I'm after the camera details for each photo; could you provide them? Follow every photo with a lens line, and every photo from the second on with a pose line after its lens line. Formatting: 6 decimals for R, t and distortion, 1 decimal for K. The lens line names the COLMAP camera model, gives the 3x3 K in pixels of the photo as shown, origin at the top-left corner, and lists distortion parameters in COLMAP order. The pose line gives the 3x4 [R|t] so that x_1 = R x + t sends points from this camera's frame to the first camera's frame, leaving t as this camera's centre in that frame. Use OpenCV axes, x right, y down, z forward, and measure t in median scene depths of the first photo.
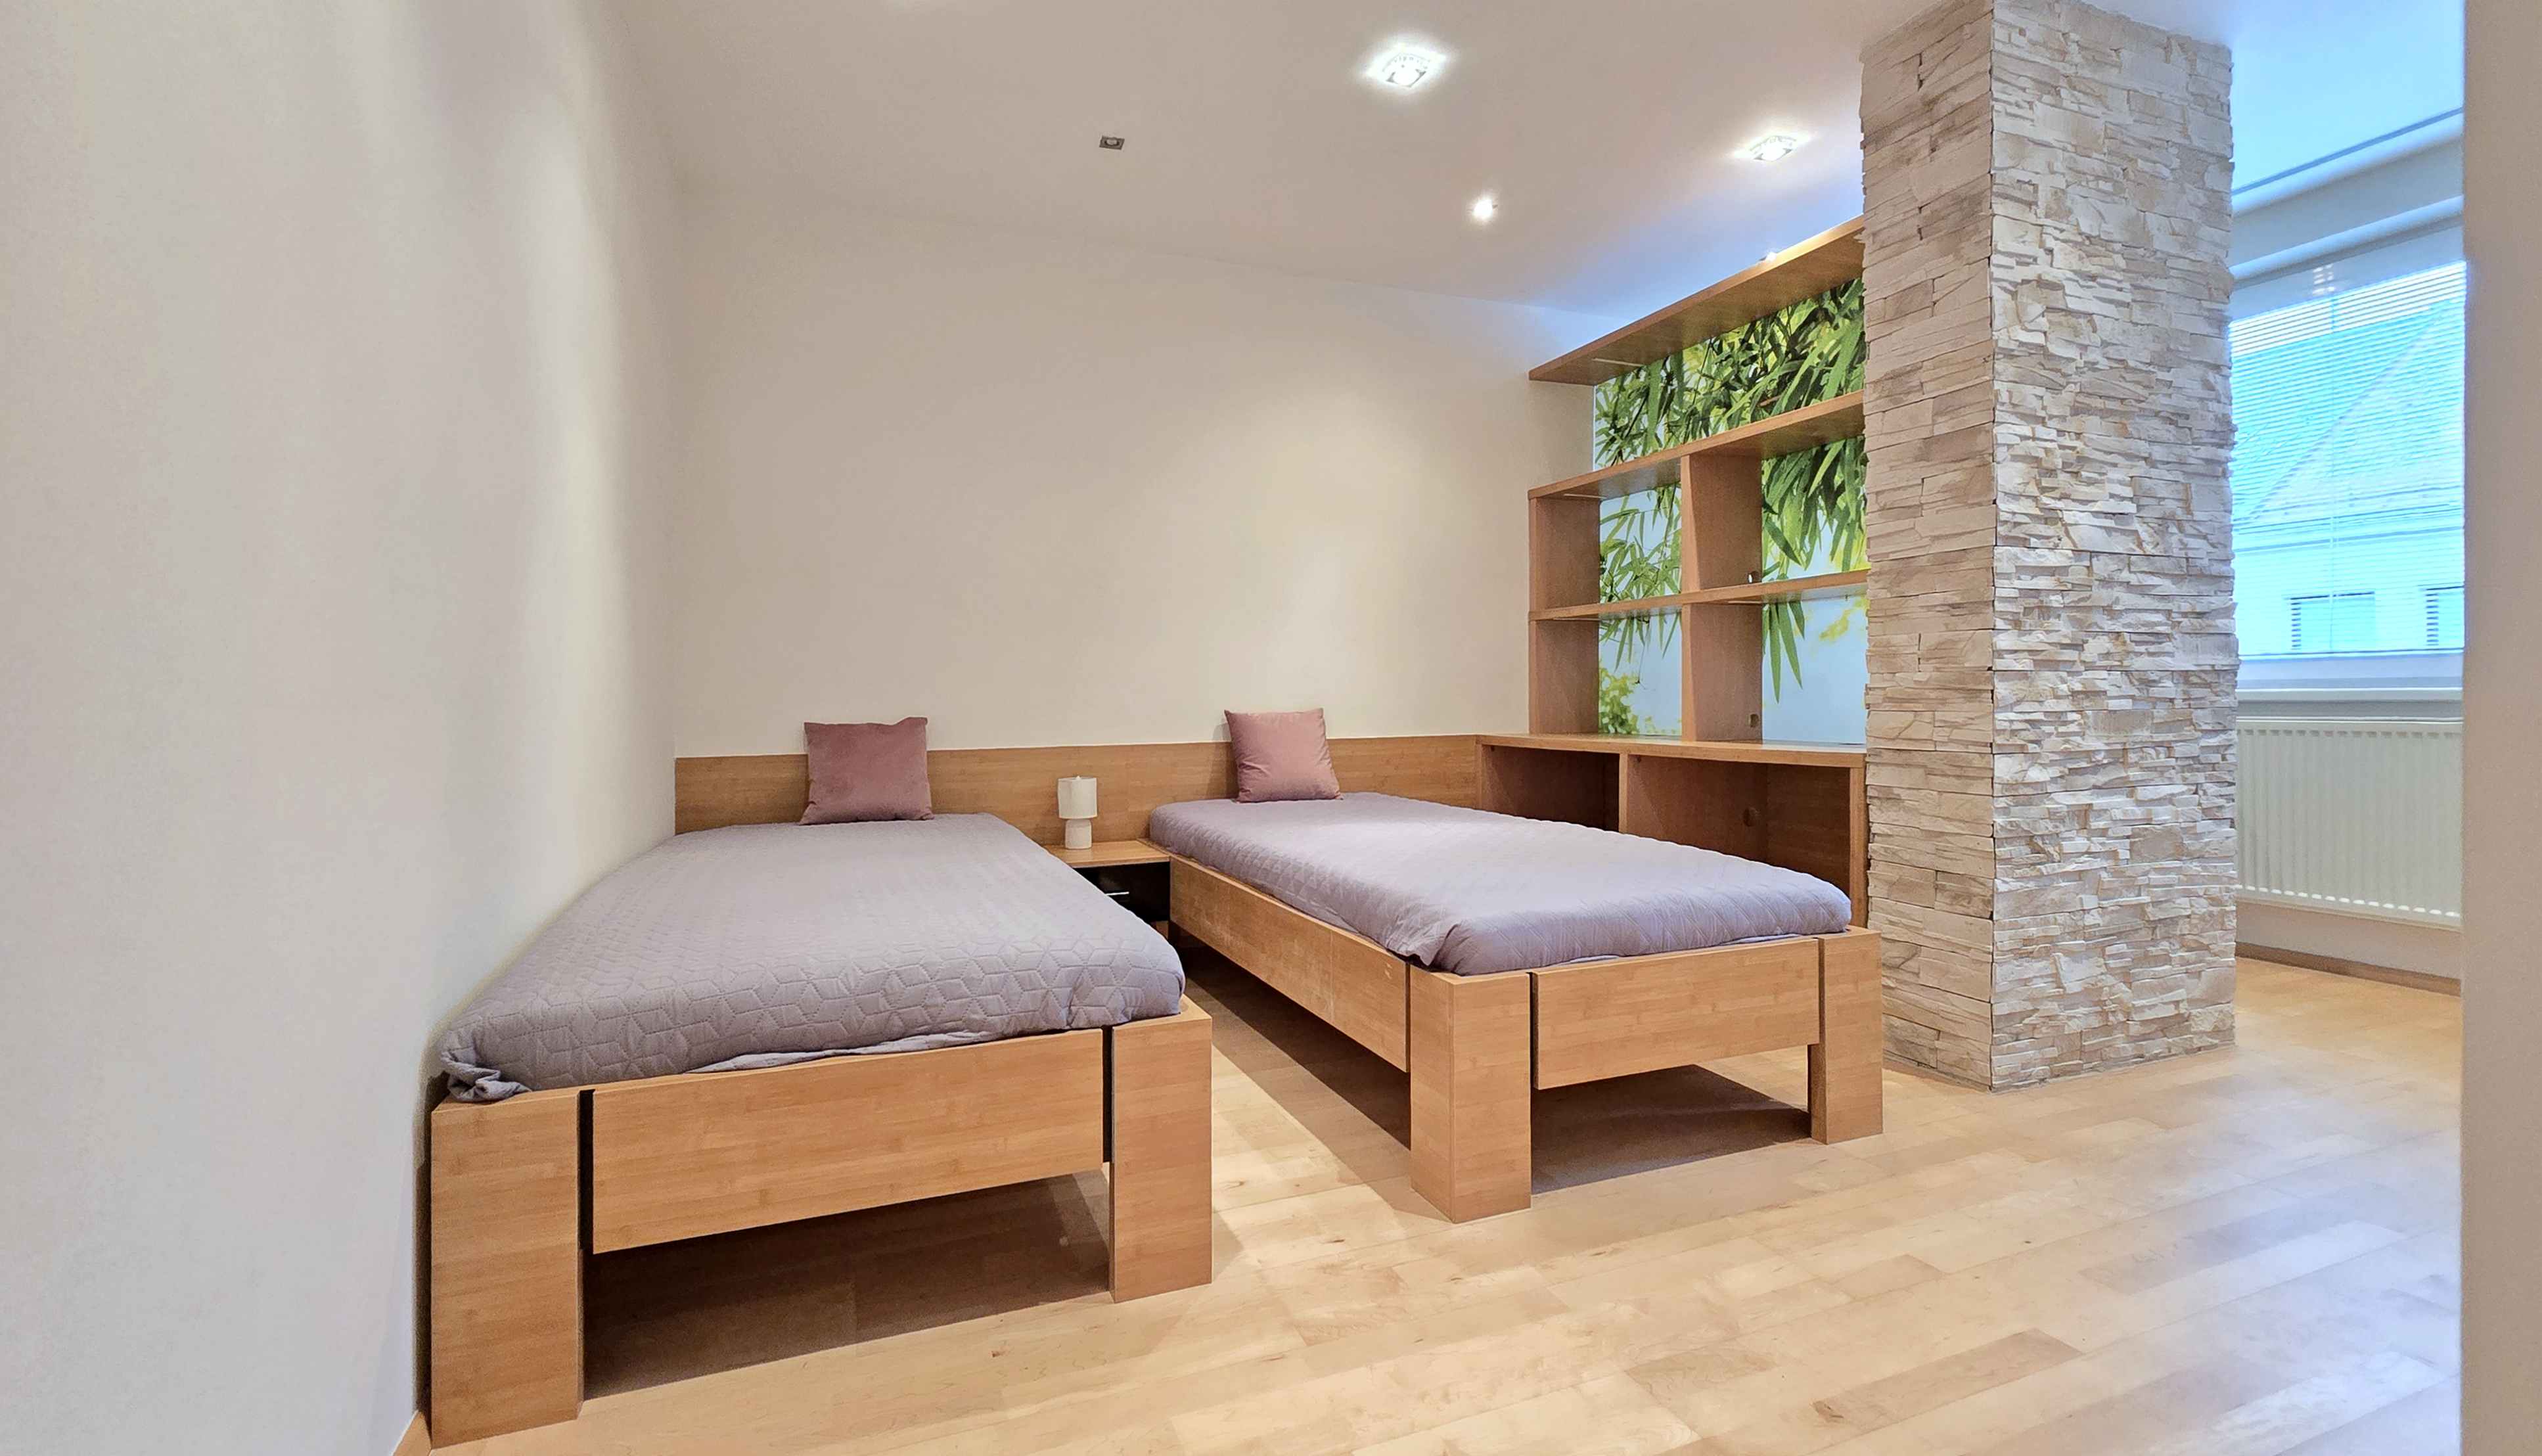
lens RADIAL K [[1073.8, 0, 1259.9], [0, 1073.8, 704.3], [0, 0, 1]] dist [-0.000602, -0.000402]
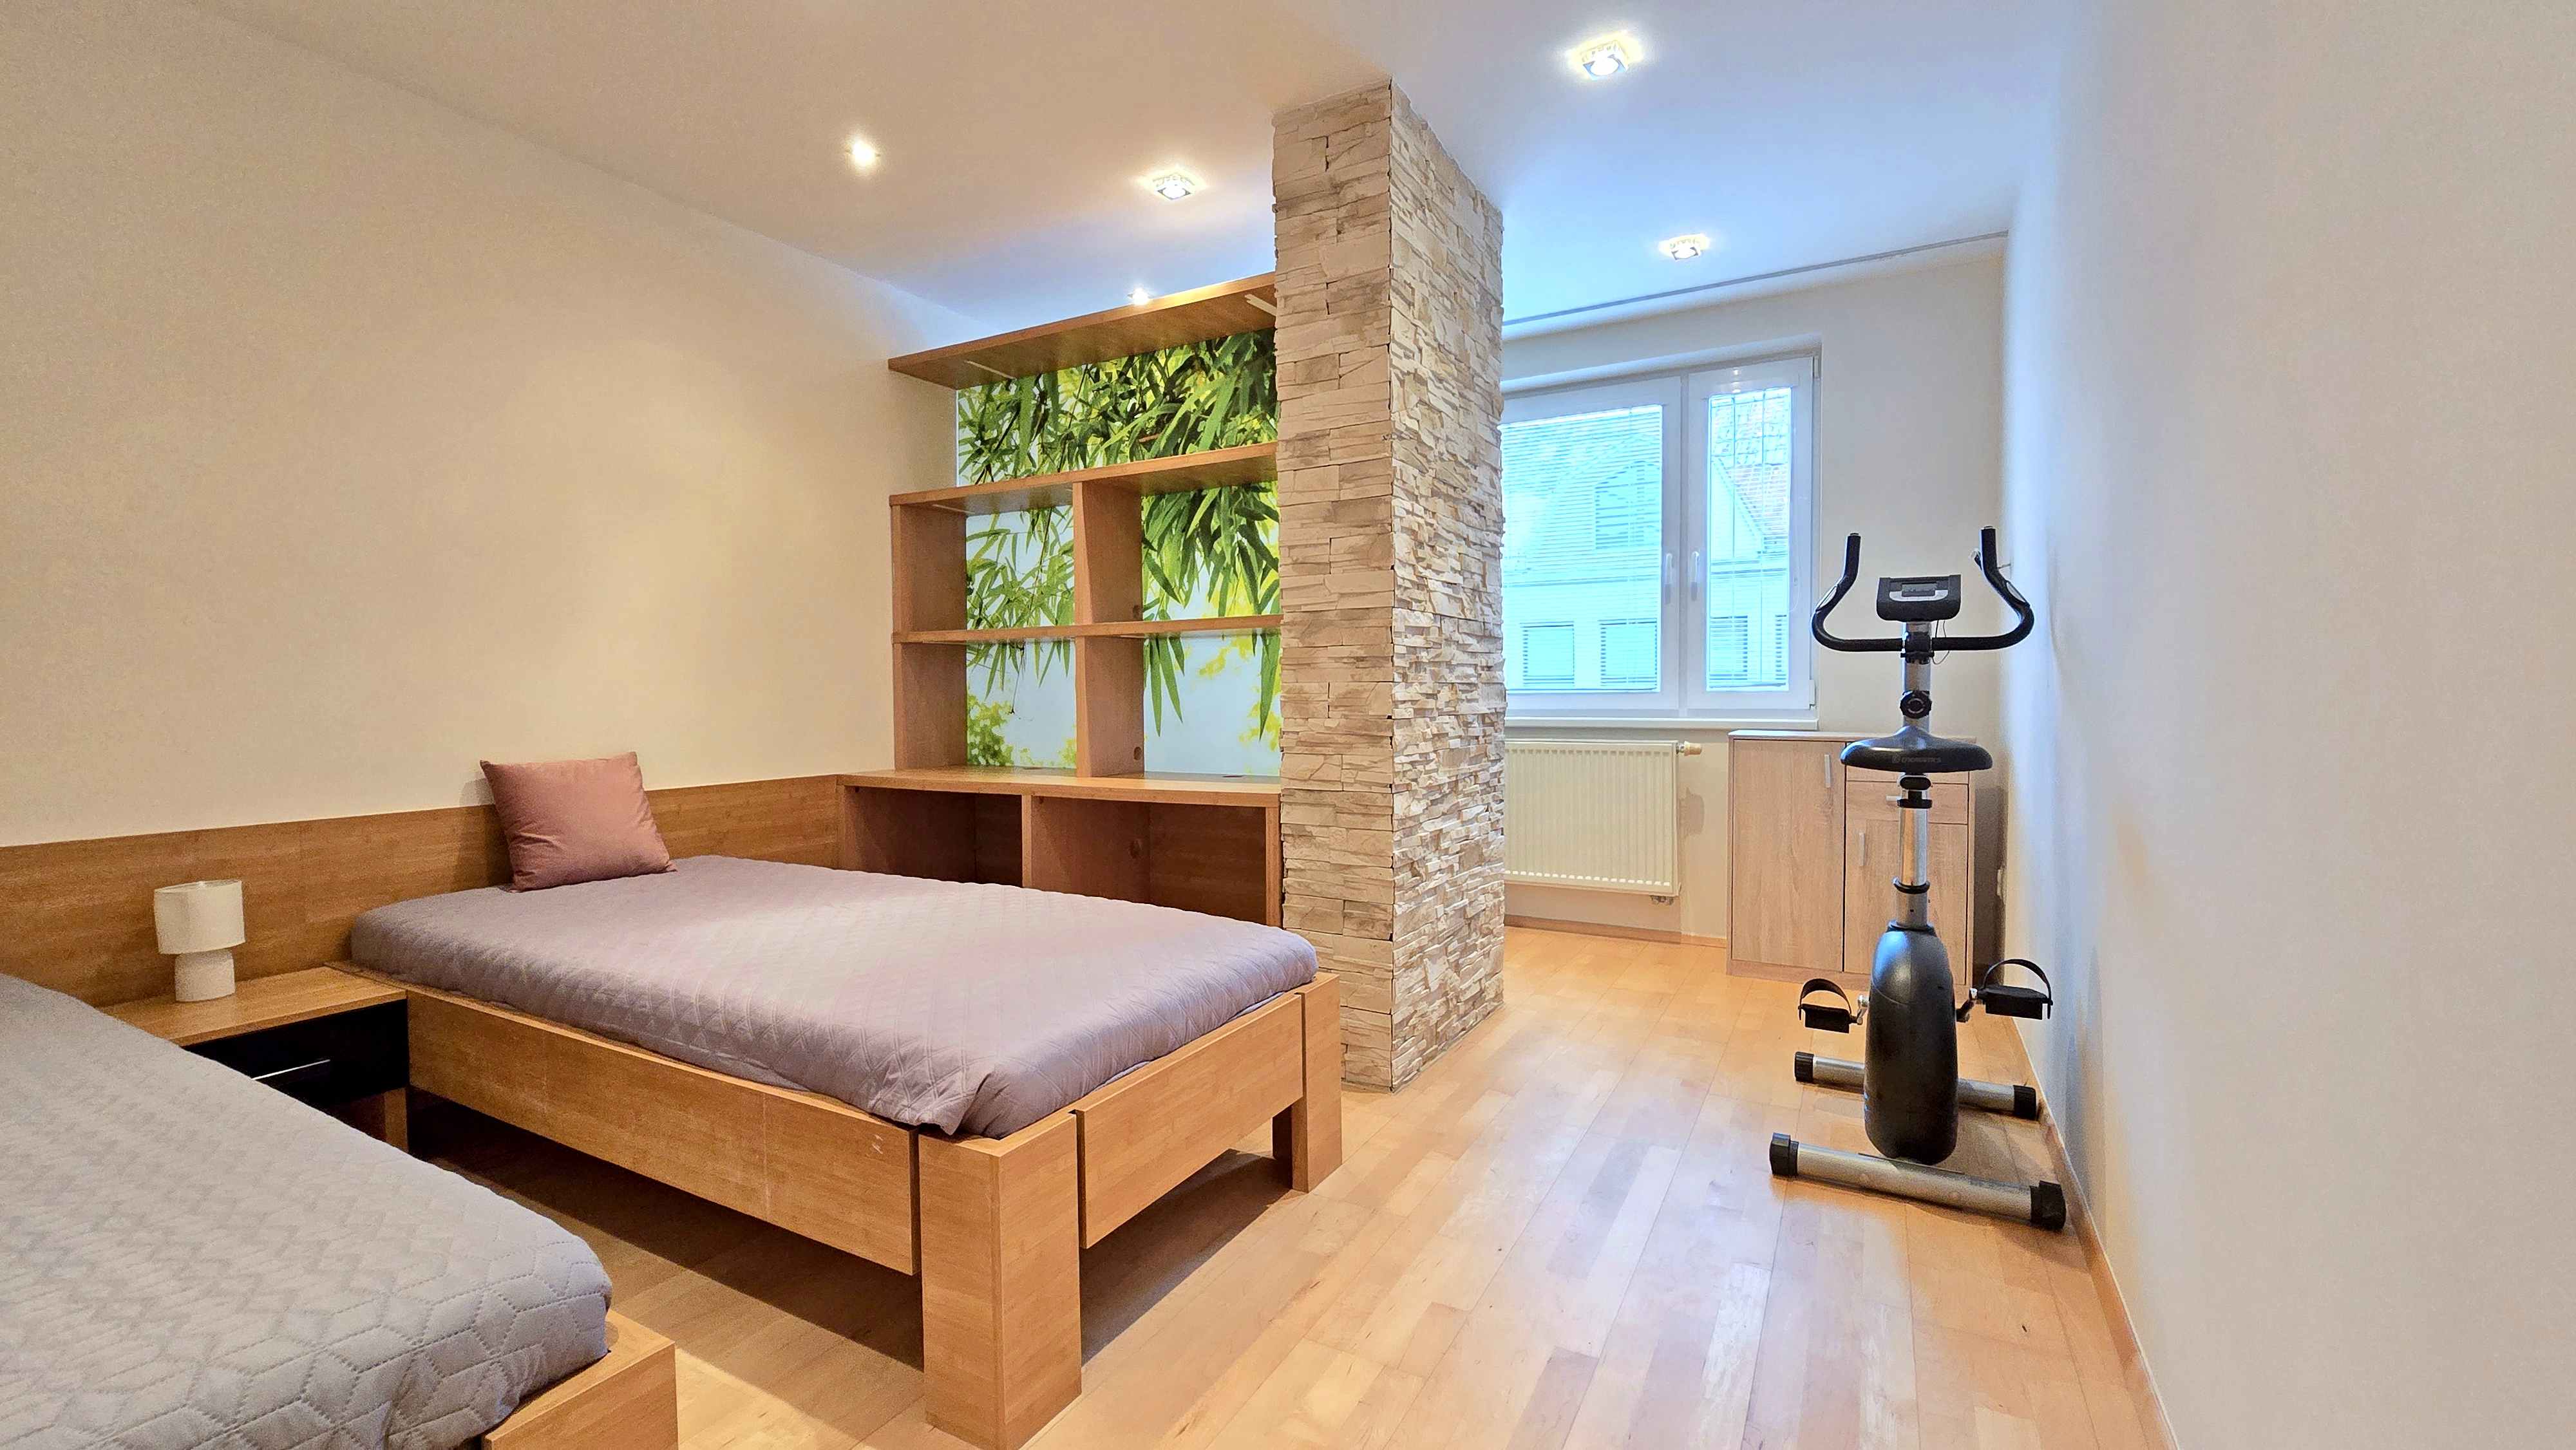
lens RADIAL K [[1054.6, 0, 1276.1], [0, 1054.6, 736.8], [0, 0, 1]] dist [-0.002621, -0.000362]
pose [[0.777237, -0.023476, 0.628770, -0.093807], [0.005083, 0.999505, 0.031036, -0.044211], [-0.629188, -0.020926, 0.776971, 0.206614]]
